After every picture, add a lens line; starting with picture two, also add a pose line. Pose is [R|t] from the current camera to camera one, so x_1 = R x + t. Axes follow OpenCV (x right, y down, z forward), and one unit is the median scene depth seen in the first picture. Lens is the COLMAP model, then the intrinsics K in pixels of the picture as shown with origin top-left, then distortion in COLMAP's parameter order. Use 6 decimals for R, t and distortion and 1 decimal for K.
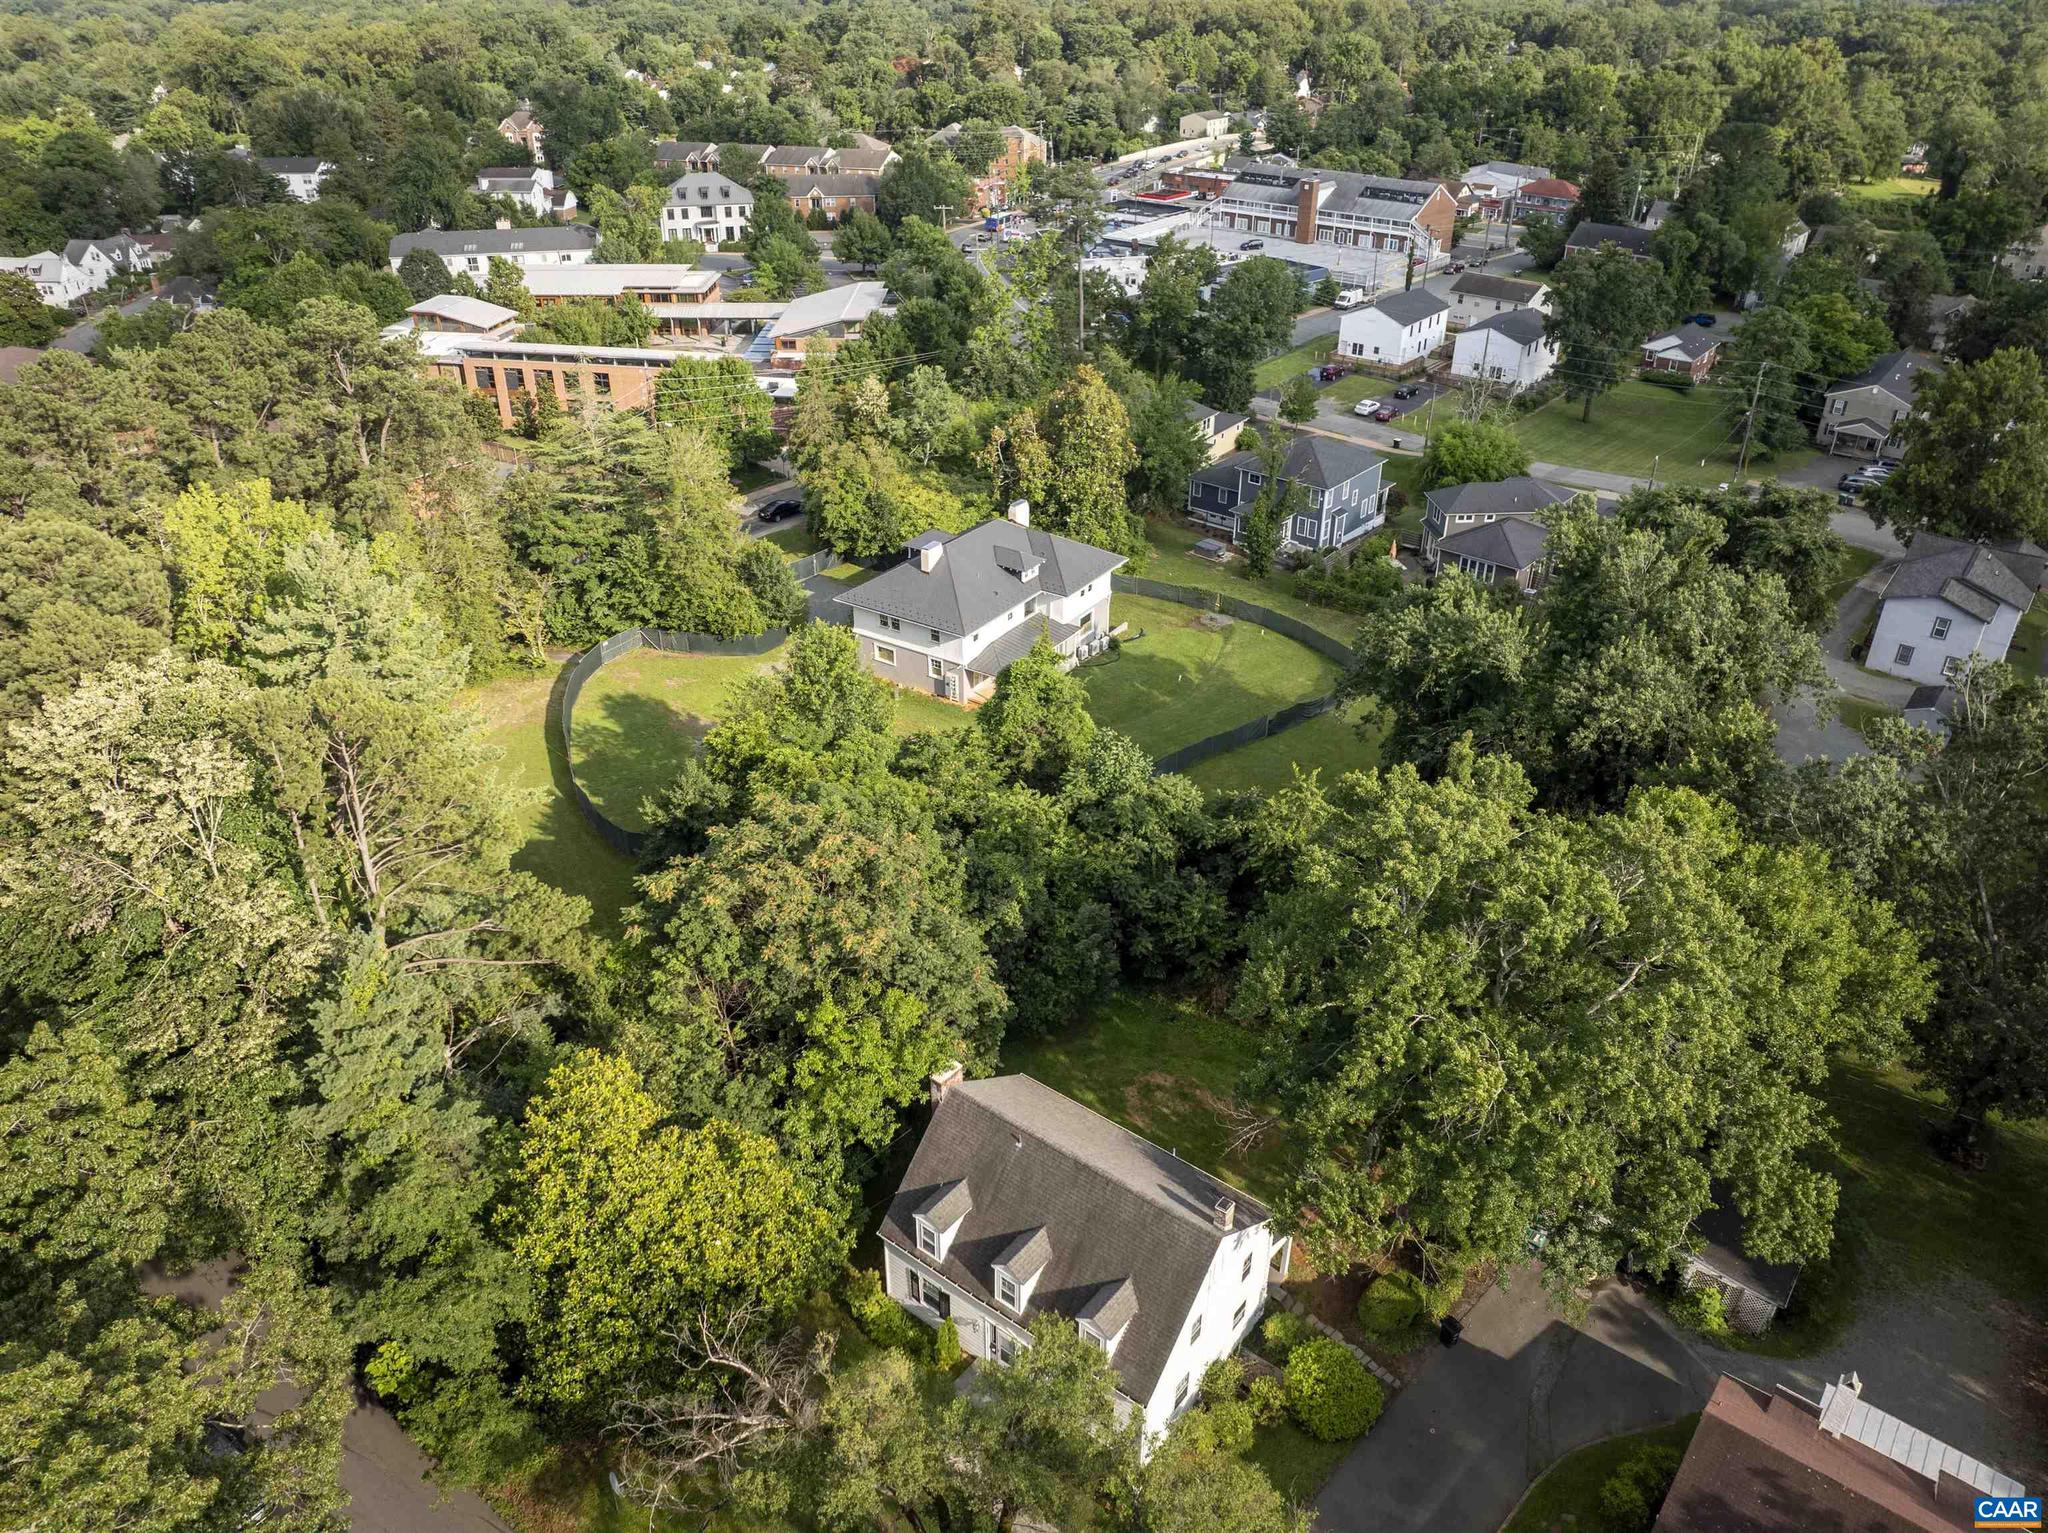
lens RADIAL K [[1454.6, 0, 1024.0], [0, 1454.6, 766.5], [0, 0, 1]] dist [-0.036345, -0.002516]
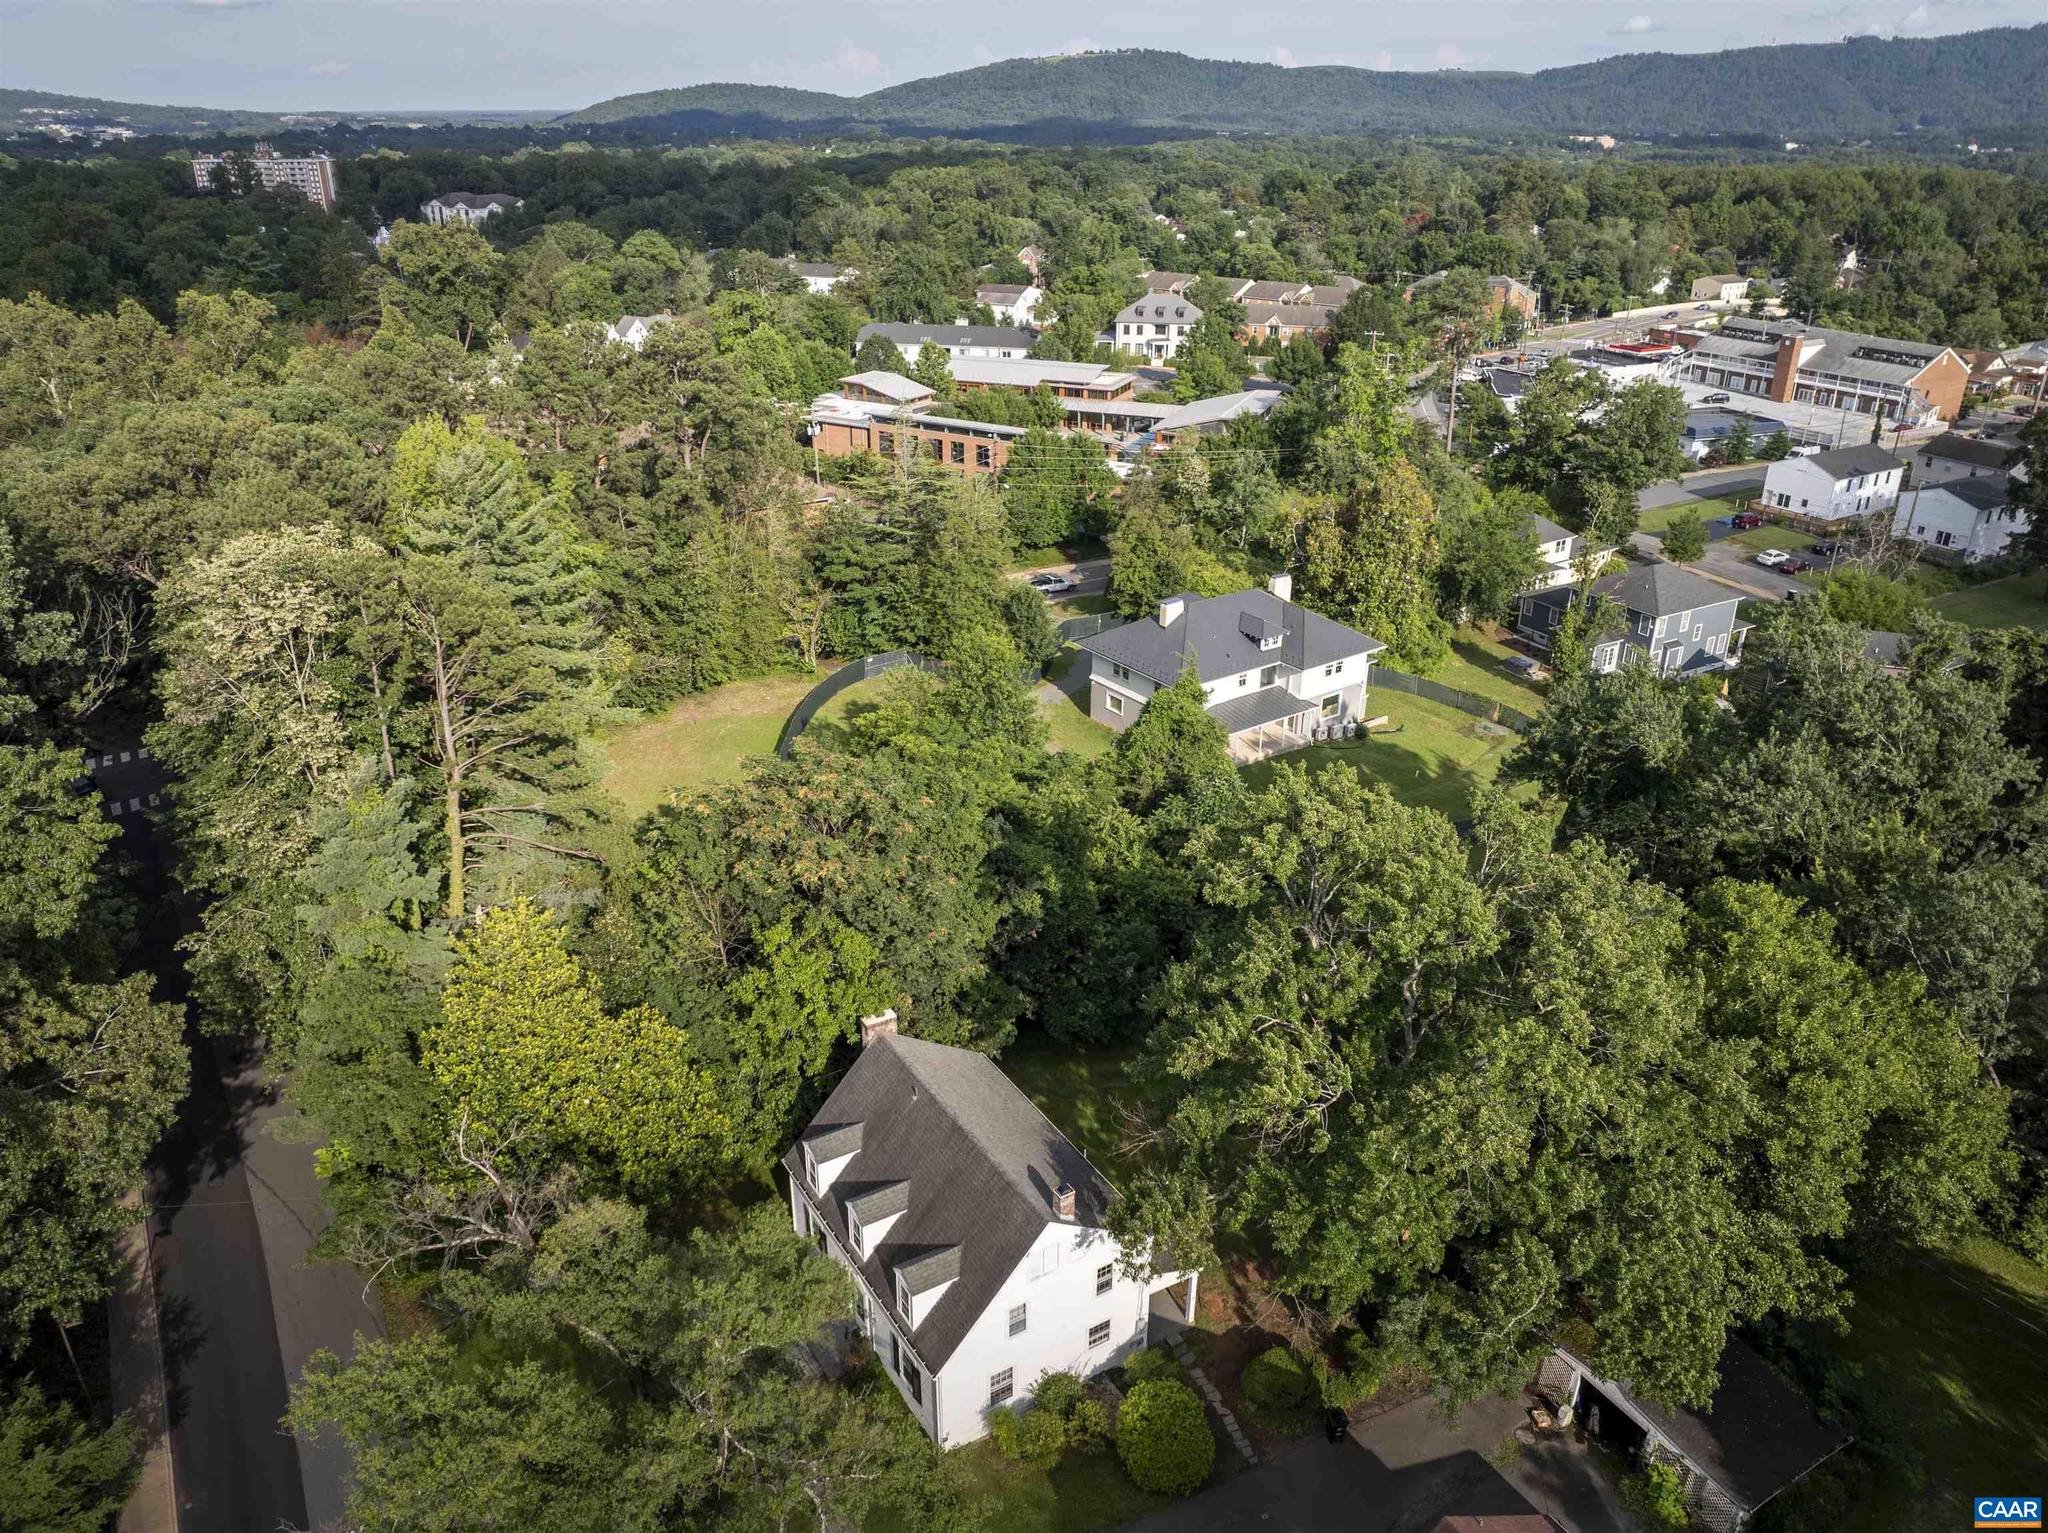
lens RADIAL K [[1454.6, 0, 1024.0], [0, 1454.6, 766.5], [0, 0, 1]] dist [-0.036345, -0.002516]
pose [[0.936721, 0.148365, -0.317083, 0.098747], [-0.179058, 0.981360, -0.069785, 0.027323], [0.300819, 0.122146, 0.945827, 0.017902]]
